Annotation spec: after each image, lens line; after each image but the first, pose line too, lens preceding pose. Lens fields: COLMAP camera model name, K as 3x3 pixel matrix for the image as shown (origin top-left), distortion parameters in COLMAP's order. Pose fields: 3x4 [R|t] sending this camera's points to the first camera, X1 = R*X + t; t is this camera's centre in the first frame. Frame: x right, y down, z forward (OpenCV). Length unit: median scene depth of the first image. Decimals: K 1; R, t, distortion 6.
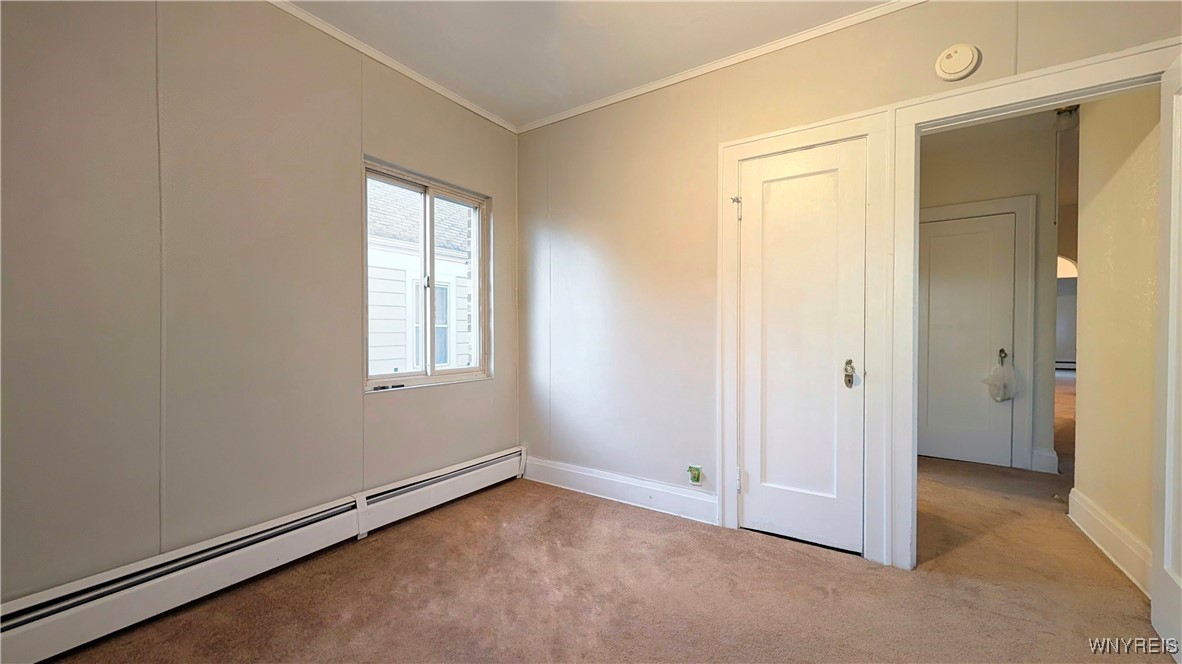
lens RADIAL K [[449.4, 0, 591.0], [0, 449.4, 332.0], [0, 0, 1]] dist [0.001648, 0.000129]
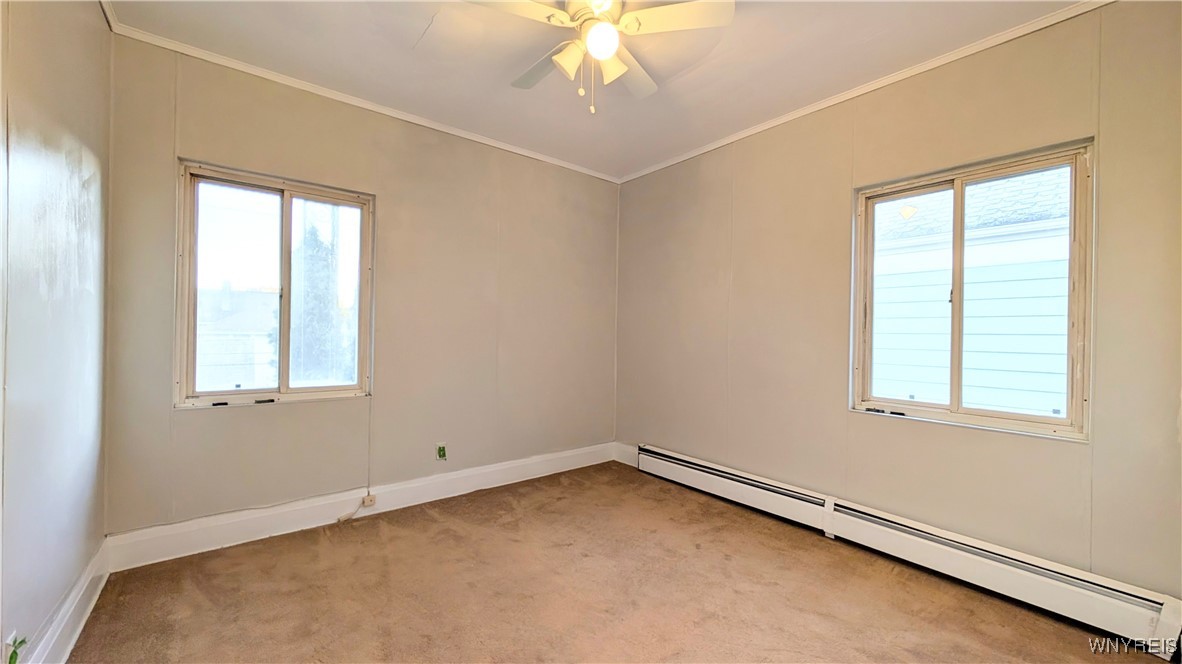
lens RADIAL K [[449.4, 0, 591.0], [0, 449.4, 332.0], [0, 0, 1]] dist [0.001648, 0.000129]
pose [[-0.310892, -0.011829, -0.950372, 0.688802], [-0.023726, 0.999708, -0.004681, -0.030156], [0.950149, 0.021093, -0.311082, 0.715962]]
